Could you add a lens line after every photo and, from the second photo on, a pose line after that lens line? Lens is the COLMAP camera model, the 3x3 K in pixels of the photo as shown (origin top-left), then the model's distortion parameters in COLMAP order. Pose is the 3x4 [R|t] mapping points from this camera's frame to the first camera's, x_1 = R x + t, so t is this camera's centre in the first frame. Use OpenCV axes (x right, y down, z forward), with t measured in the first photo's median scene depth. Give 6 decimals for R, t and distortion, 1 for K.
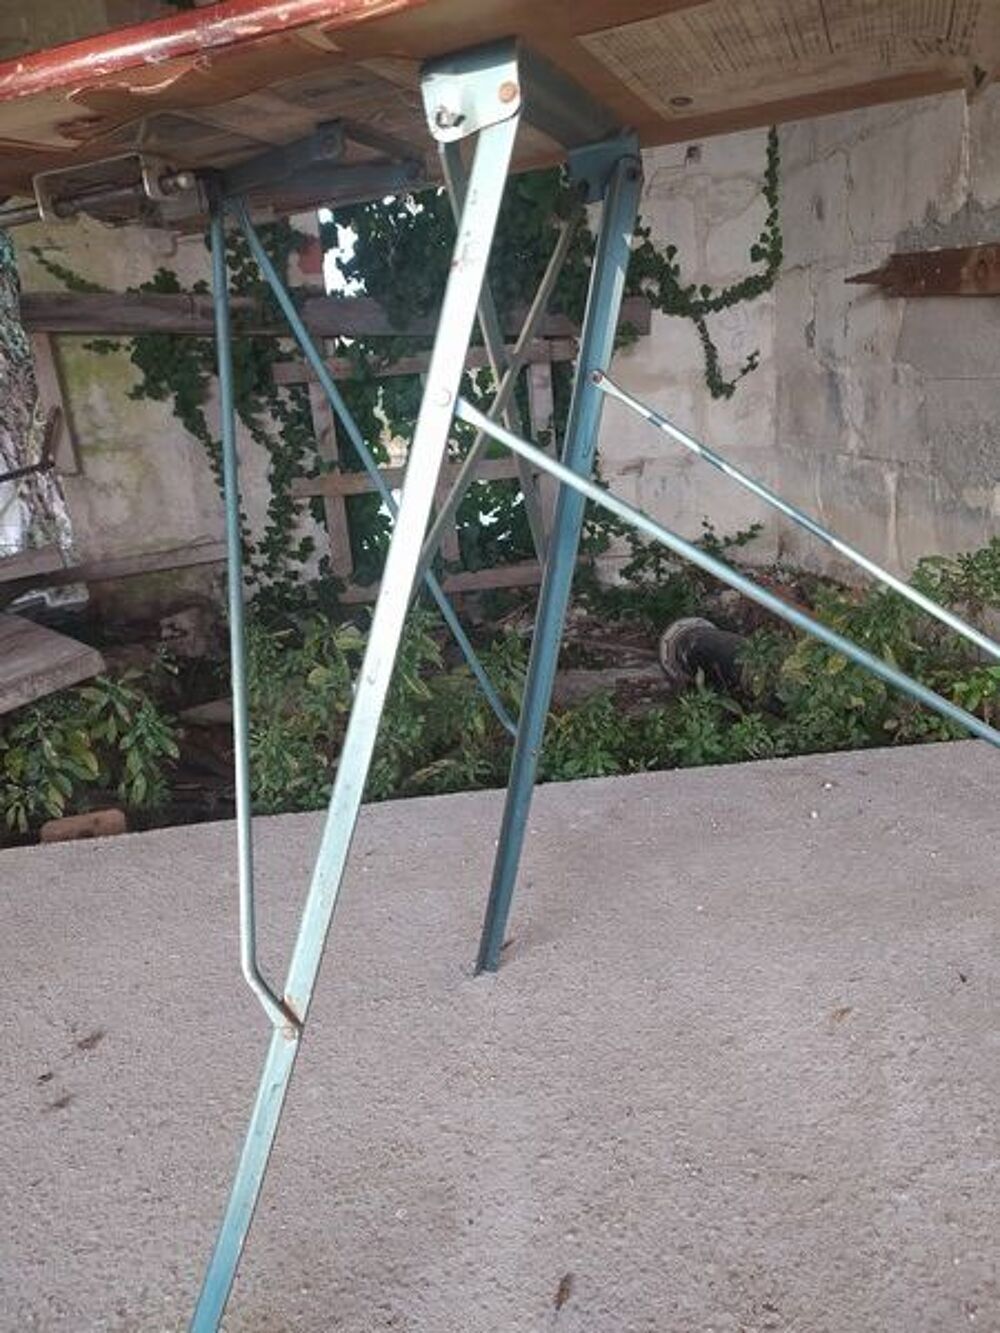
lens RADIAL K [[977.8, 0, 493.3], [0, 977.8, 662.8], [0, 0, 1]] dist [0.078584, -0.093186]
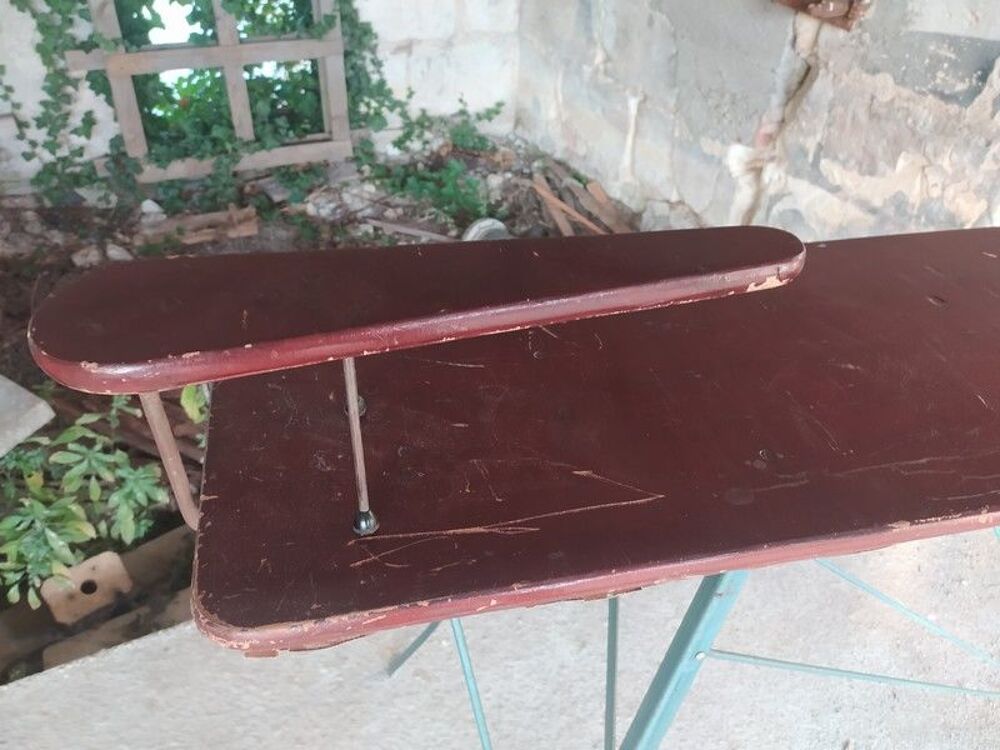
lens RADIAL K [[753.4, 0, 495.9], [0, 753.4, 387.1], [0, 0, 1]] dist [0.031758, -0.043422]
pose [[0.917253, -0.123064, 0.378816, -0.141978], [-0.021892, 0.934058, 0.356450, -0.155581], [-0.397703, -0.335248, 0.854073, 0.100267]]
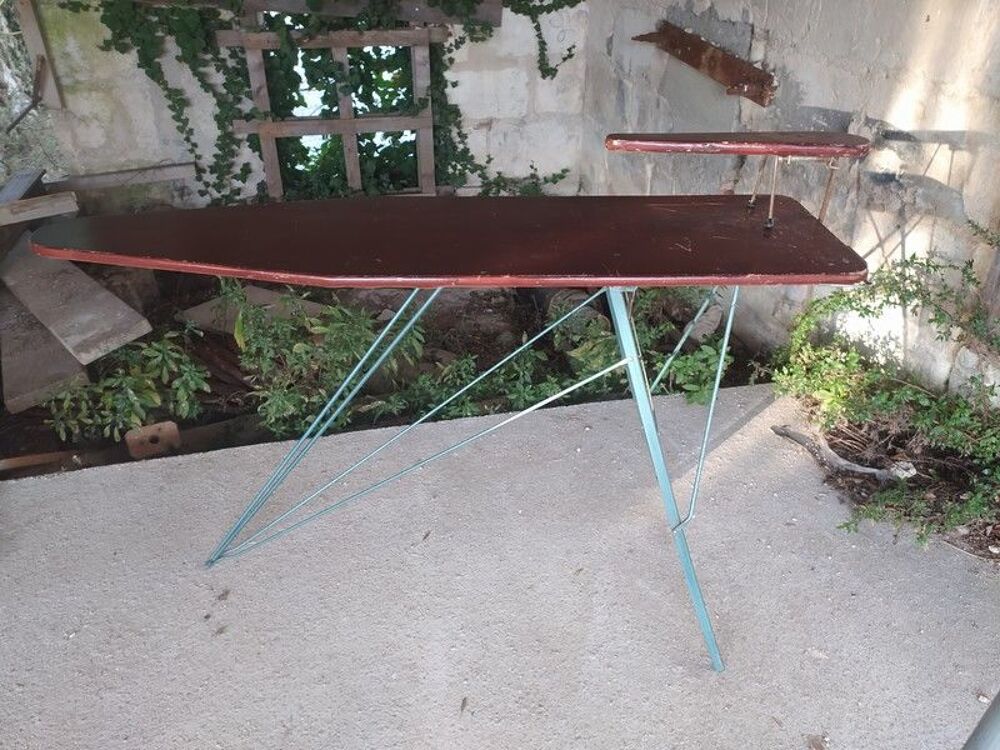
lens RADIAL K [[733.5, 0, 500.0], [0, 733.5, 375.0], [0, 0, 1]] dist [0.078584, -0.093186]
pose [[0.982389, 0.000377, 0.186847, -0.037710], [-0.049525, 0.964756, 0.258444, -0.133364], [-0.180164, -0.263146, 0.947784, -0.119242]]
